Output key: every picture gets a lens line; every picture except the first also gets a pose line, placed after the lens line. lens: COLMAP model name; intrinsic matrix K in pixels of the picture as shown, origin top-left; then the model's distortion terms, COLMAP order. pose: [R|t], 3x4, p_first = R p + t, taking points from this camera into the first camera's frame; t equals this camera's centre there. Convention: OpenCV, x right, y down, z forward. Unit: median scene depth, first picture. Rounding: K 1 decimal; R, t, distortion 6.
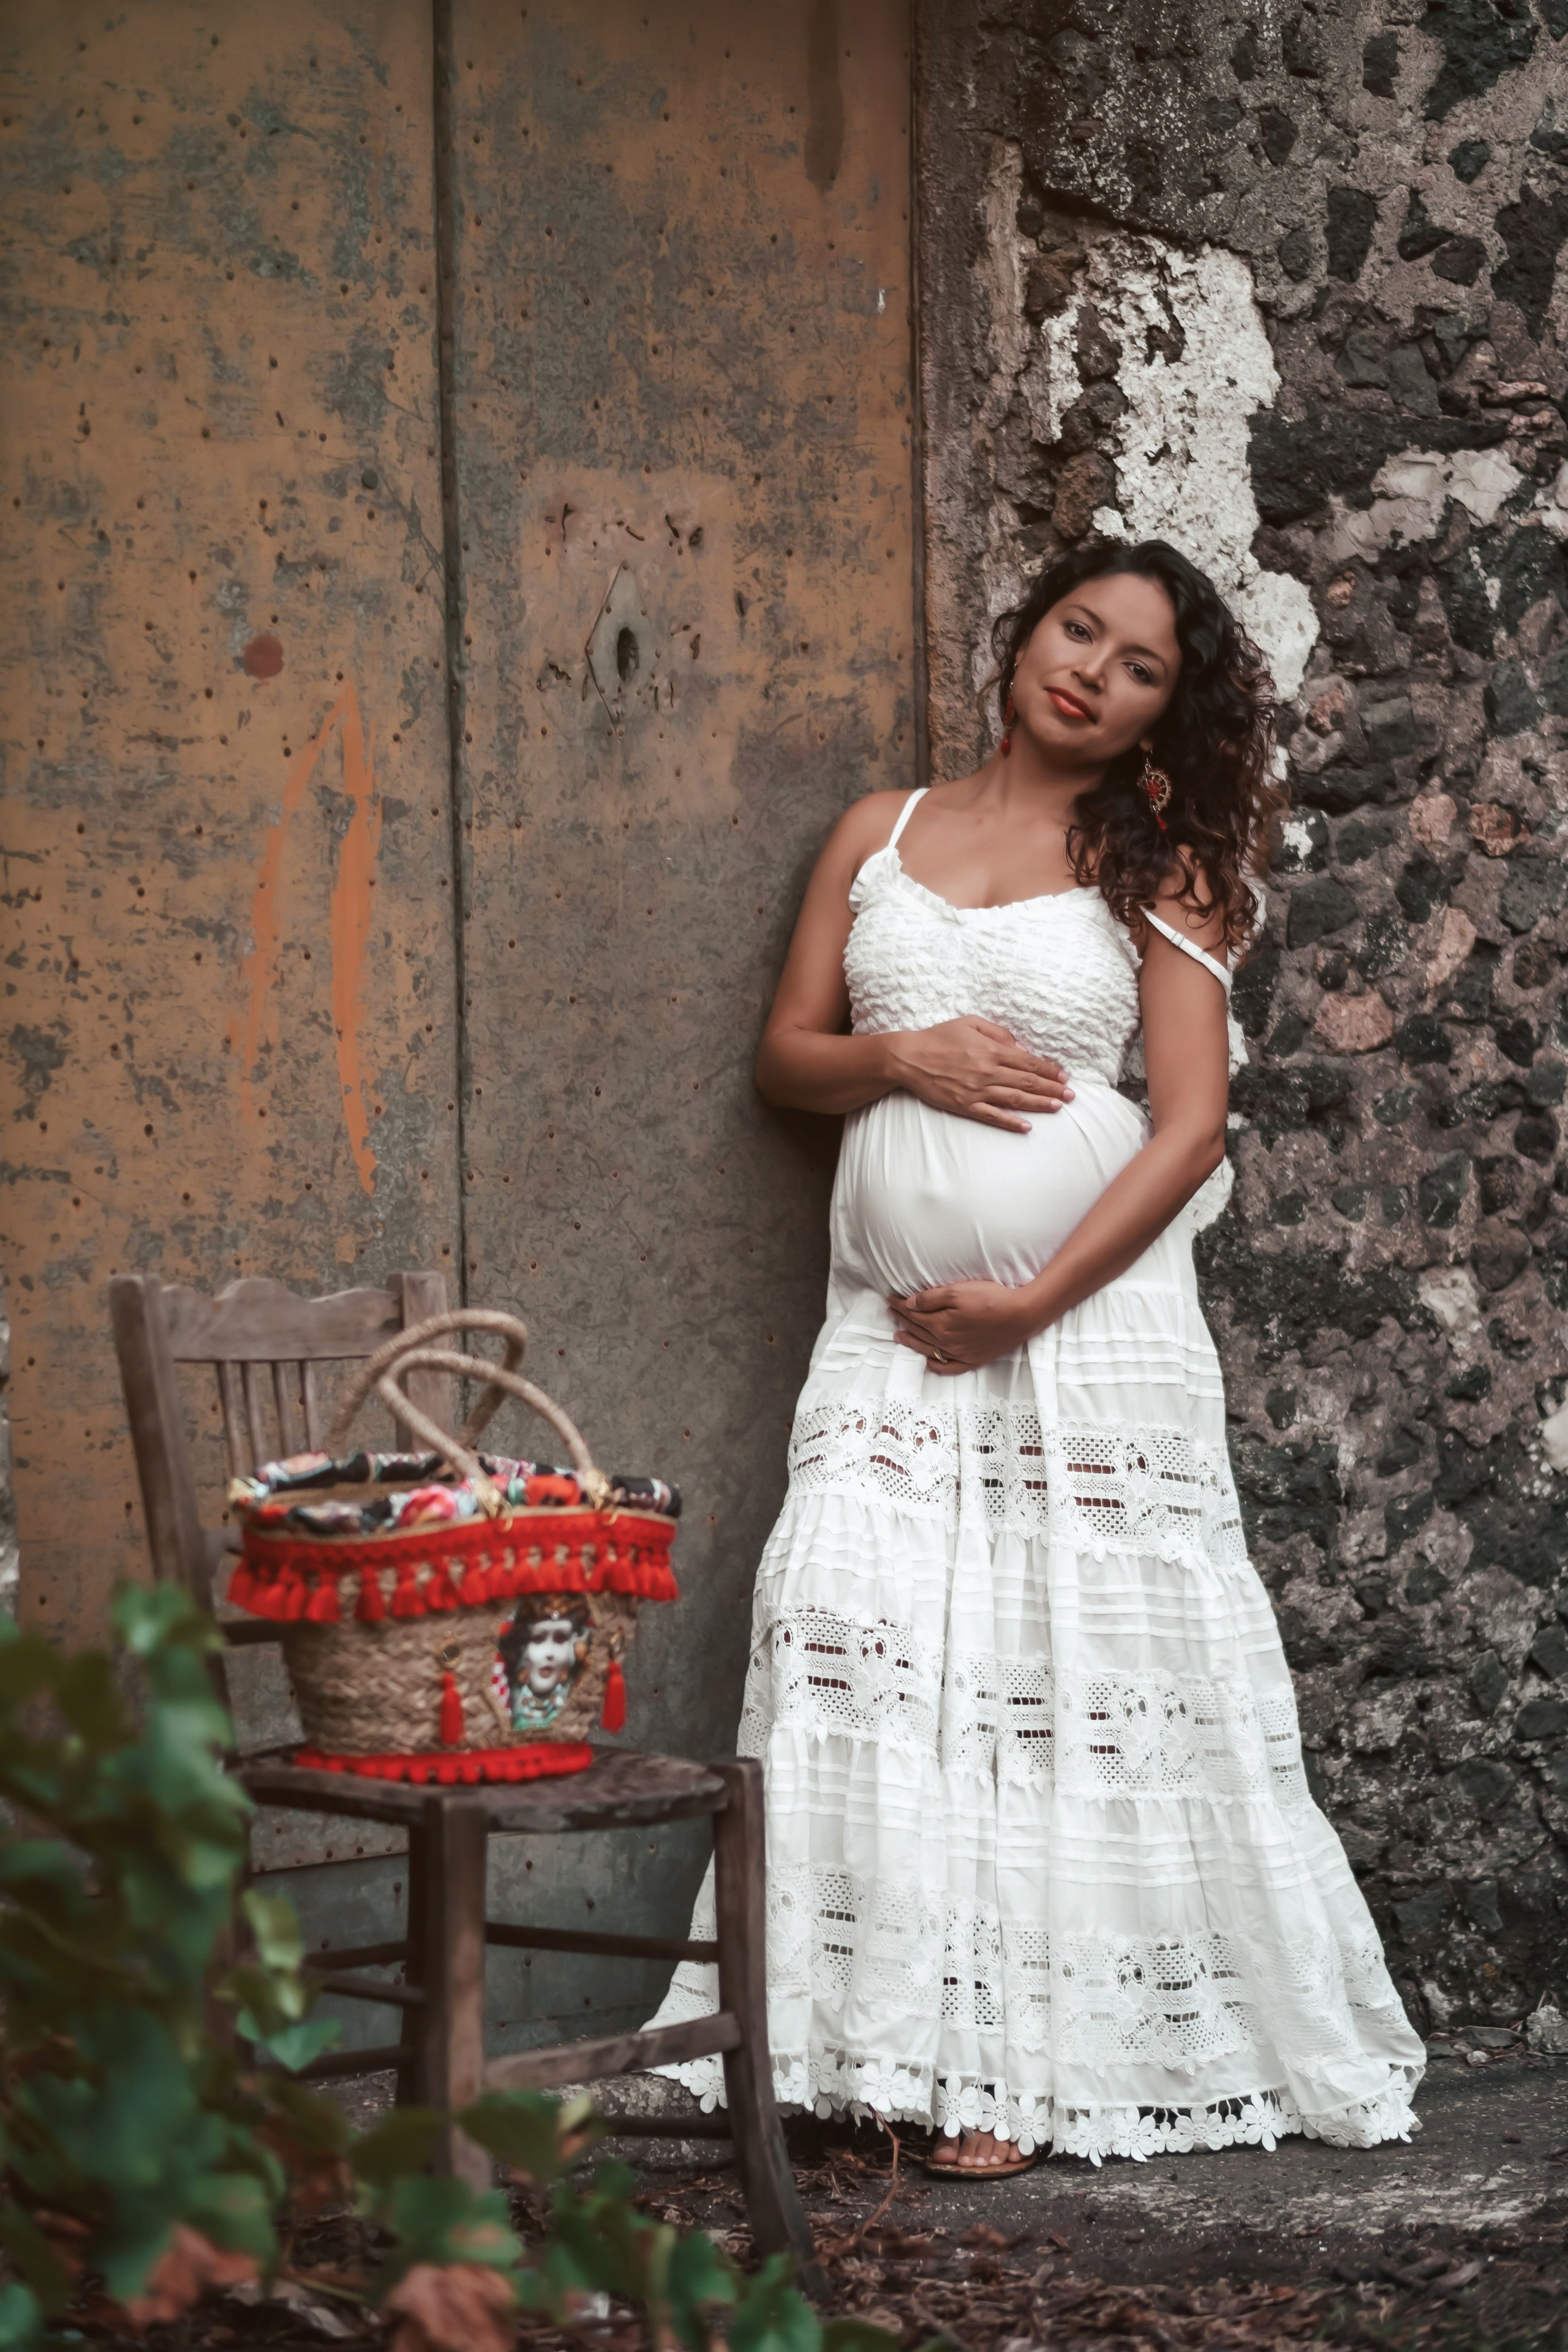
lens RADIAL K [[5698.6, 0, 784.0], [0, 5698.6, 1176.0], [0, 0, 1]] dist [0.112191, -1.550521]
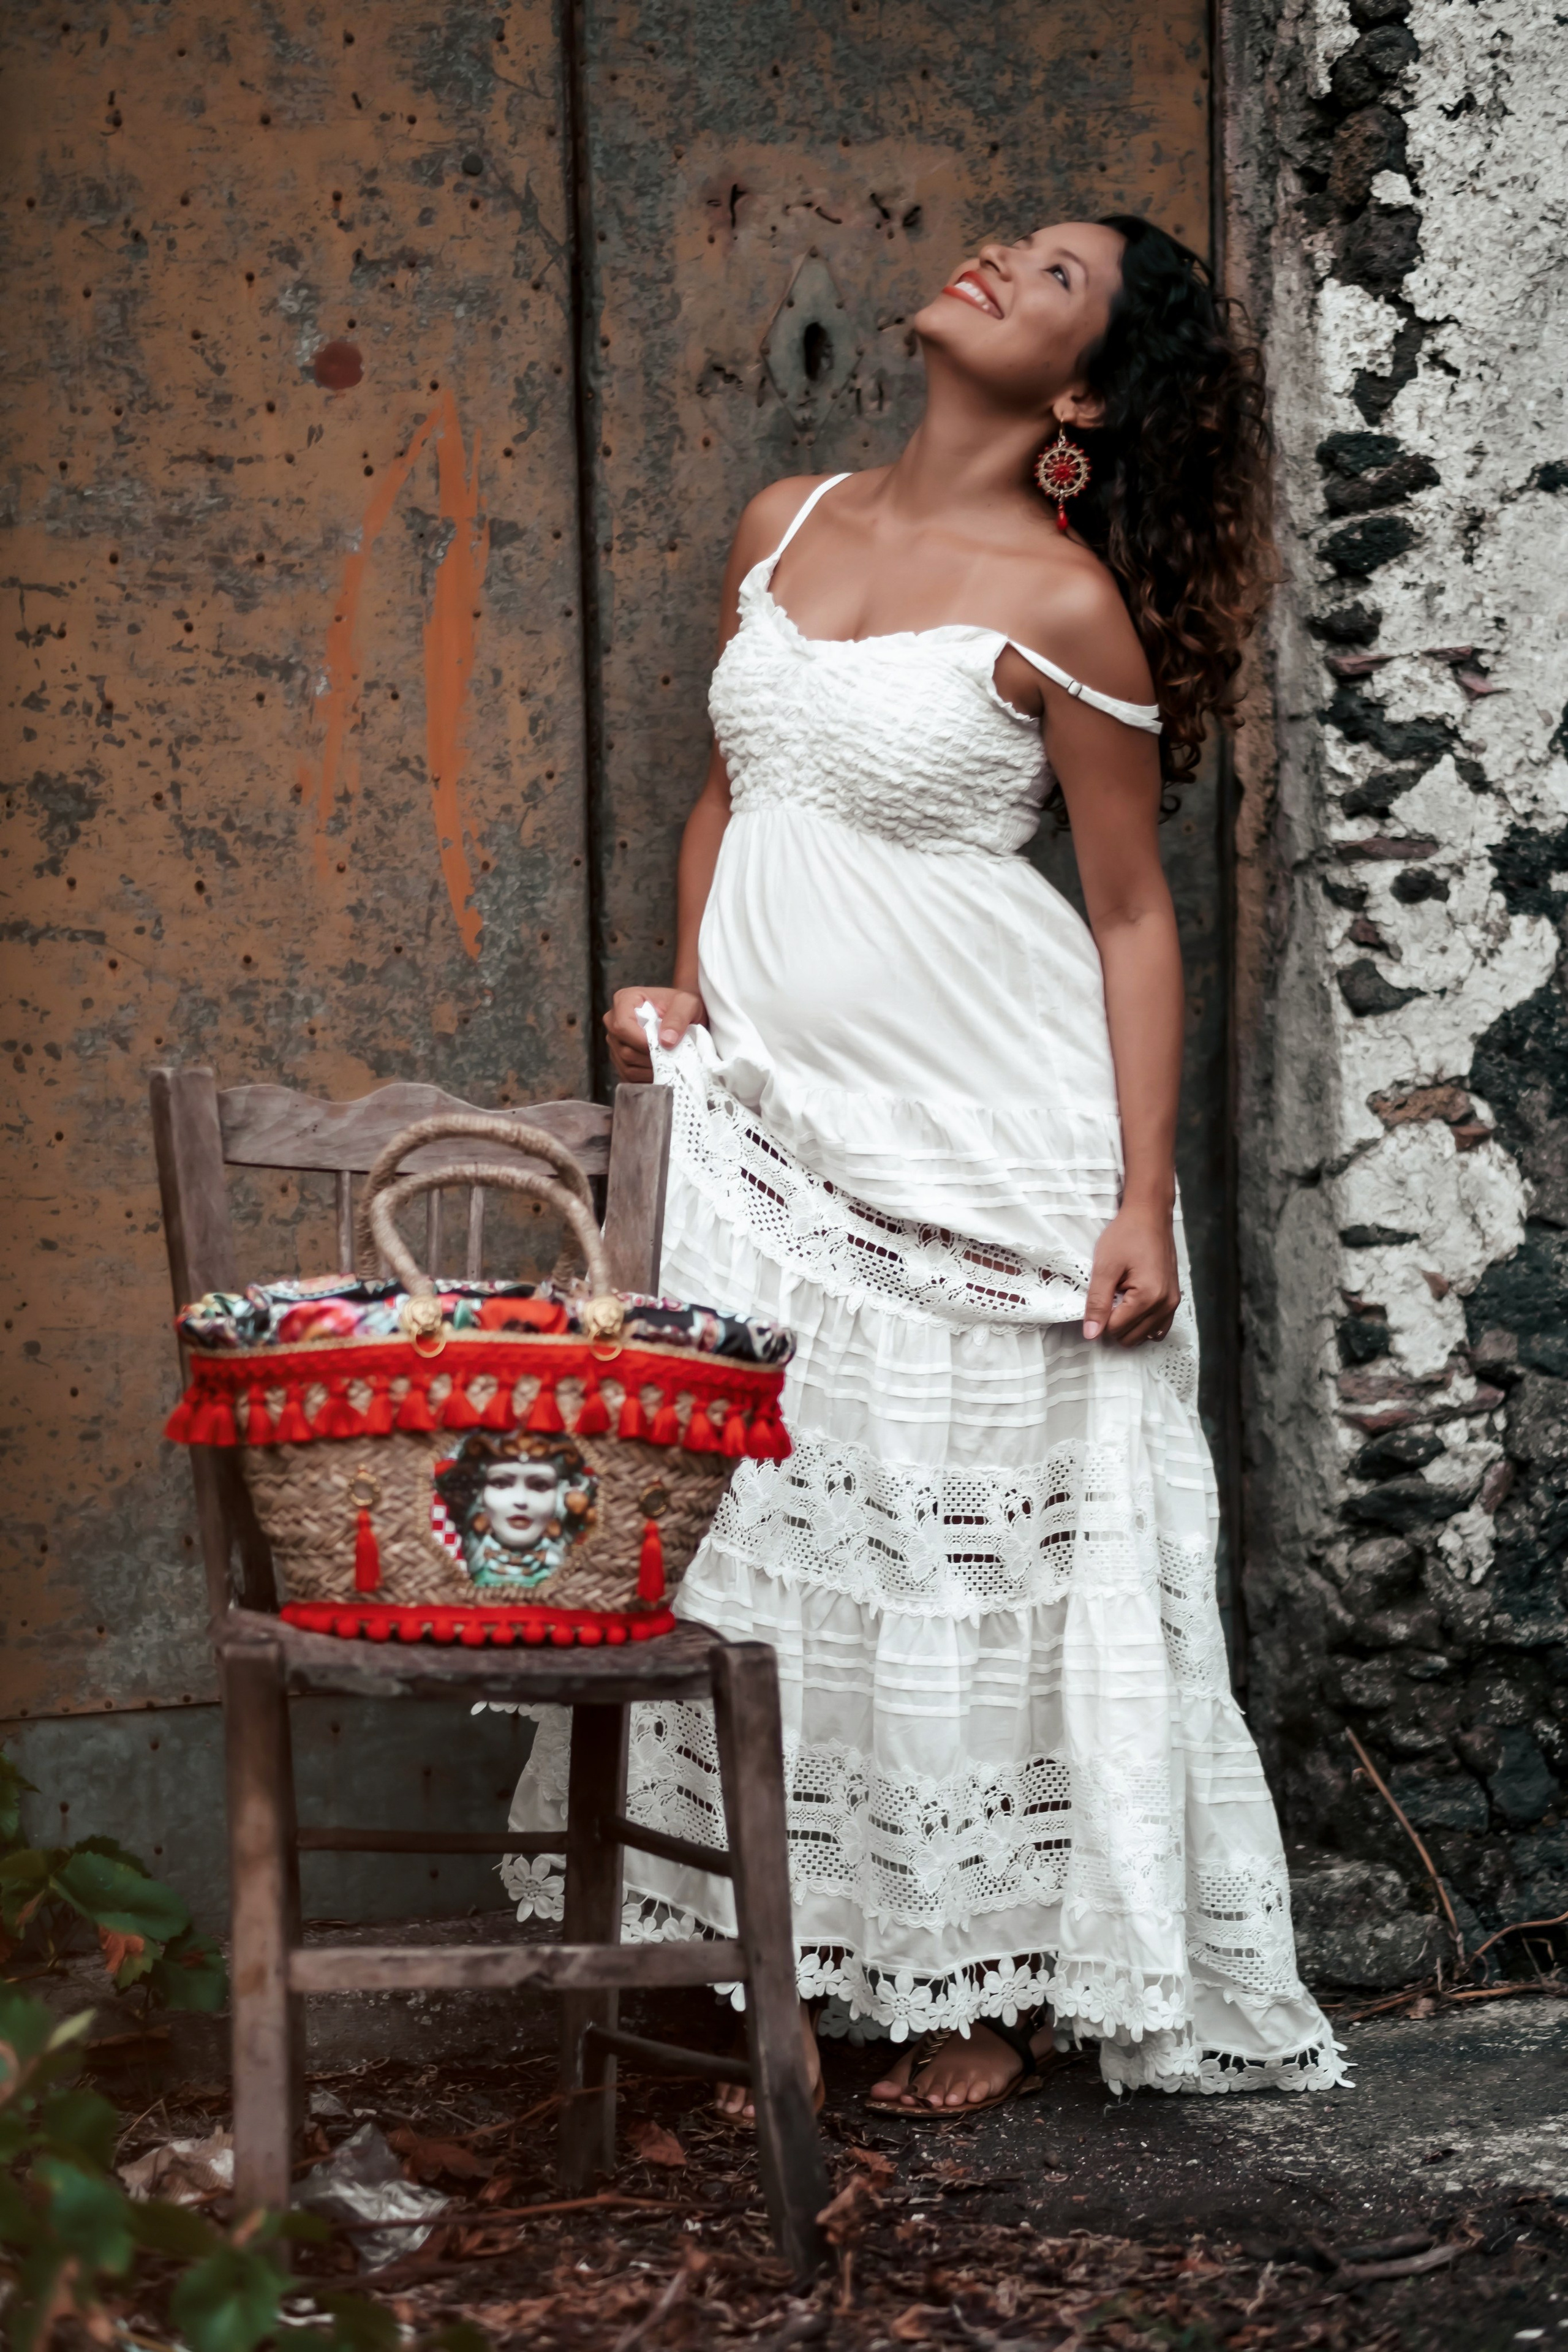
lens RADIAL K [[5698.6, 0, 784.0], [0, 5698.6, 1176.0], [0, 0, 1]] dist [0.112191, -1.550521]
pose [[0.947969, 0.029370, -0.317006, 0.246841], [-0.010307, 0.998045, 0.061644, -0.017502], [0.318197, -0.055169, 0.946418, 0.143054]]
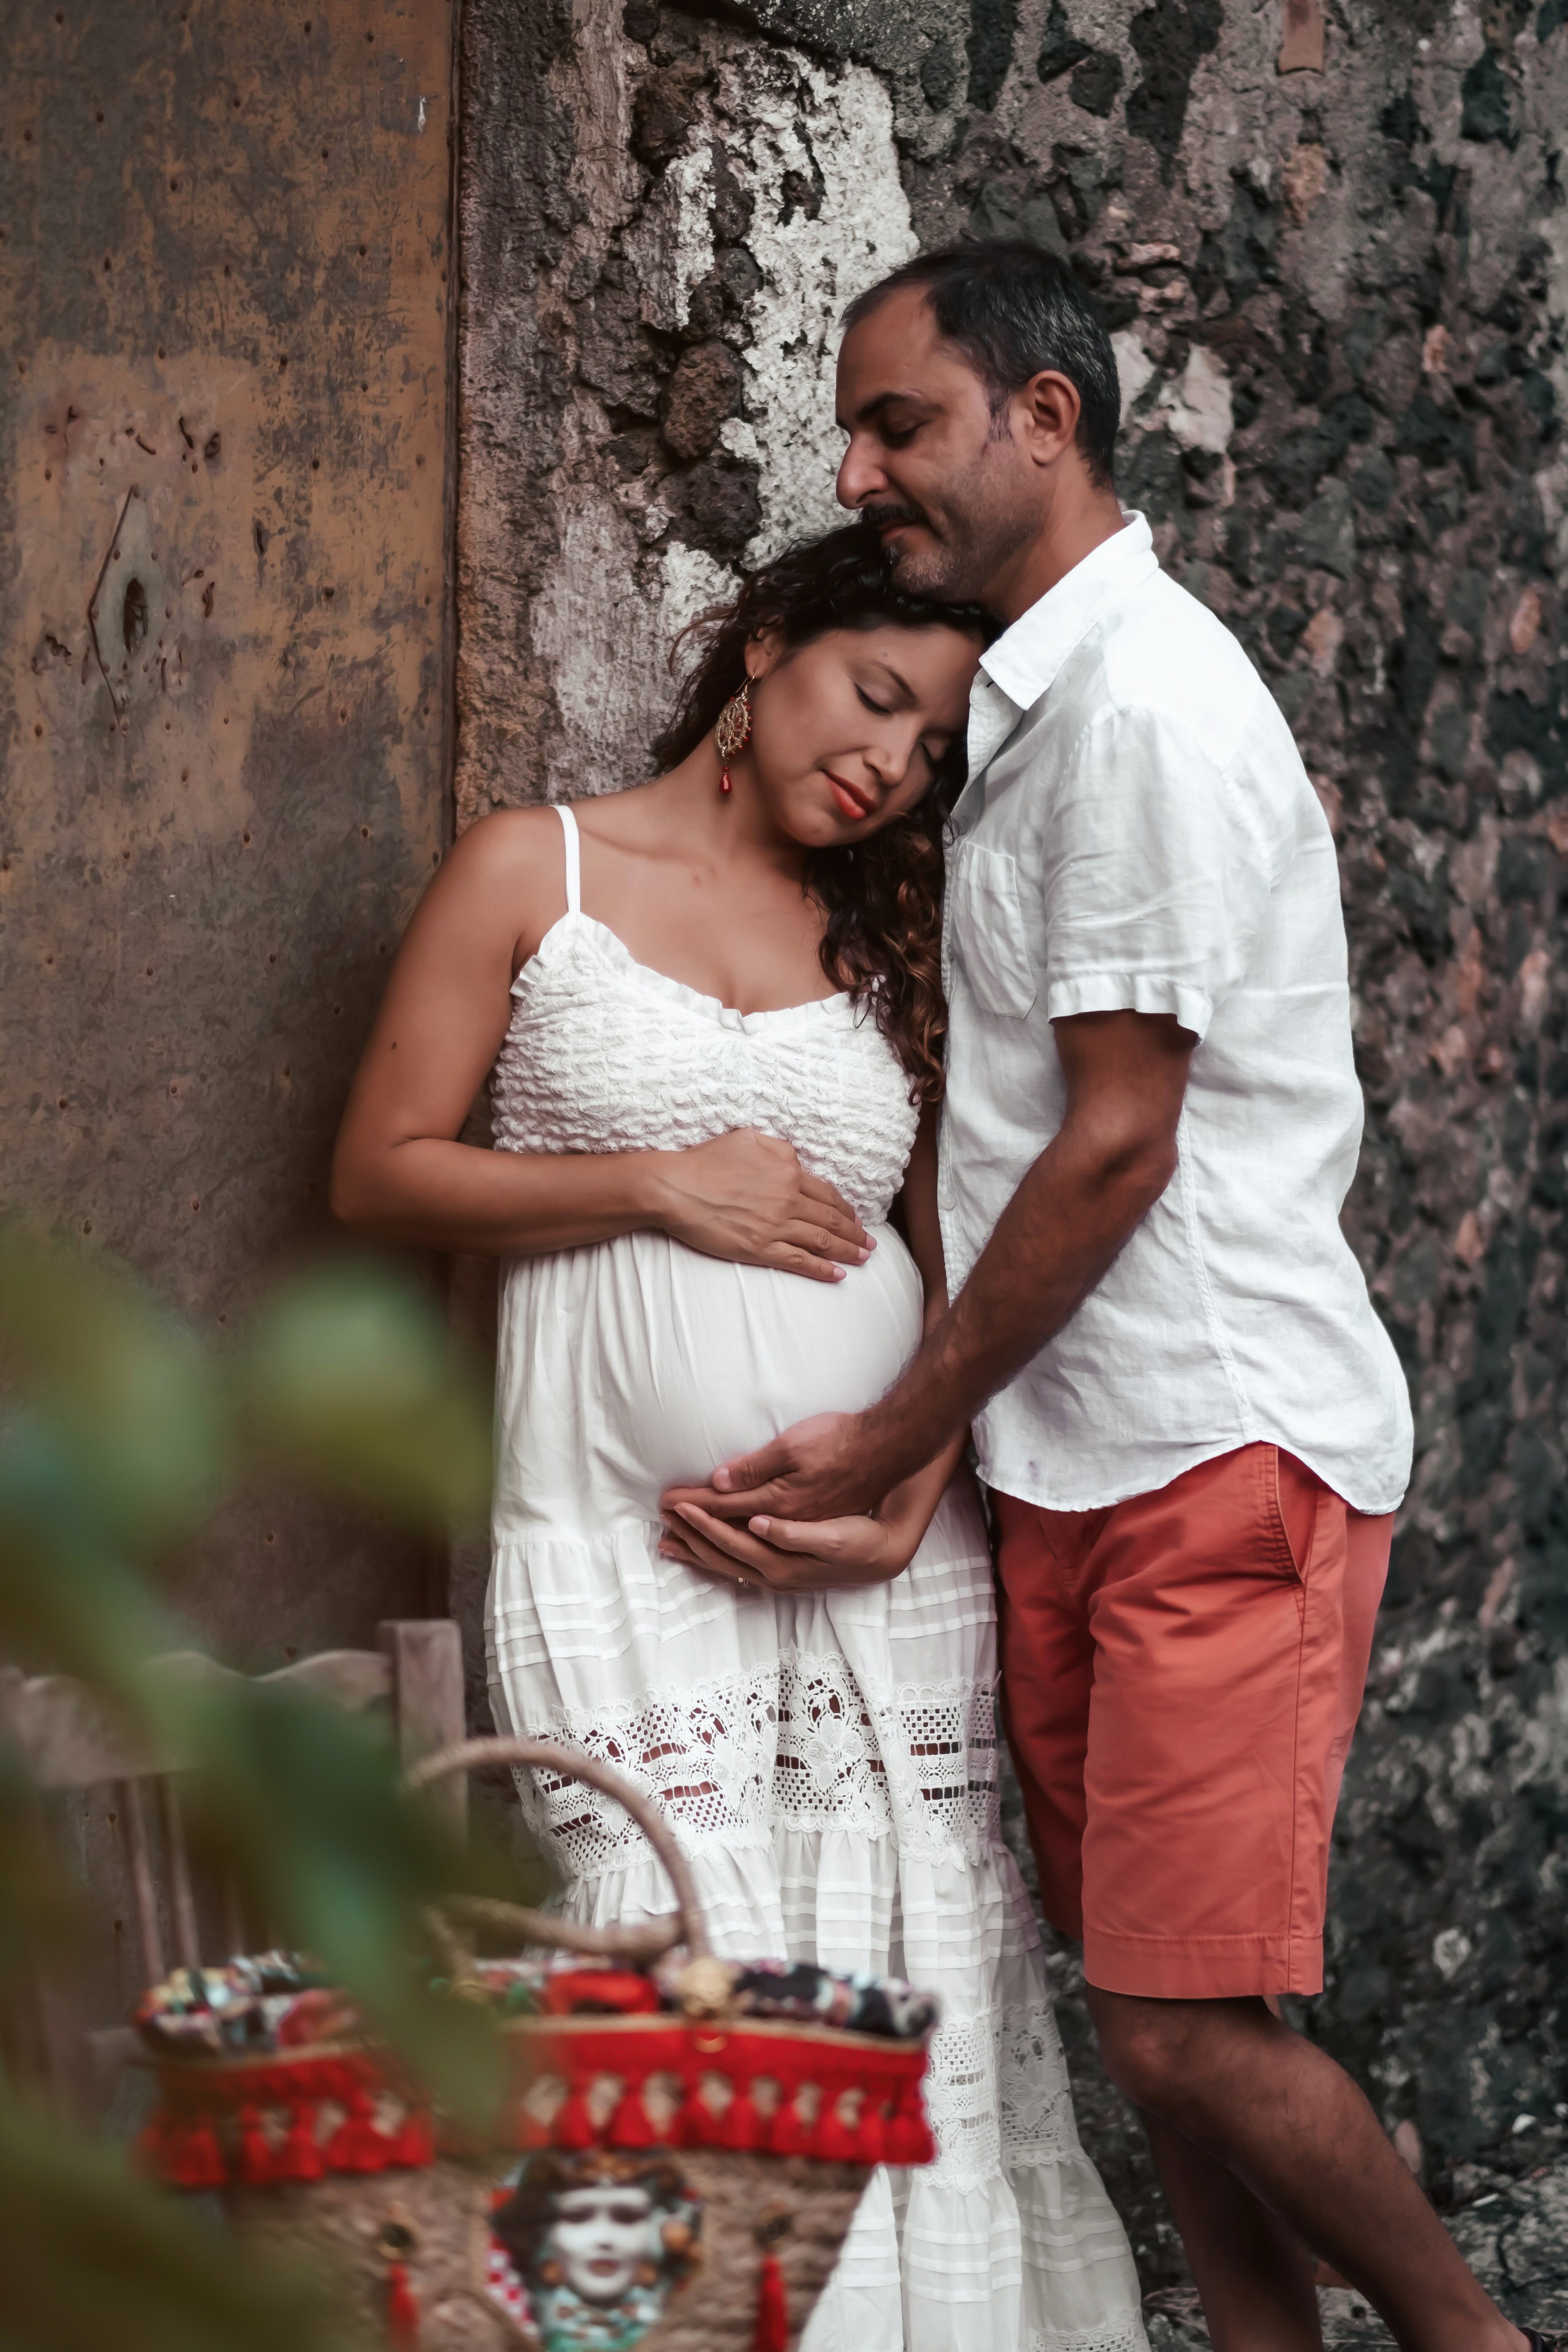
lens RADIAL K [[5698.6, 0, 784.0], [0, 5698.6, 1176.0], [0, 0, 1]] dist [0.112191, -1.550521]
pose [[0.952486, -0.004864, 0.304542, -0.162852], [-0.021312, 0.996357, 0.082571, -0.080007], [-0.303835, -0.085138, 0.948913, 0.284859]]
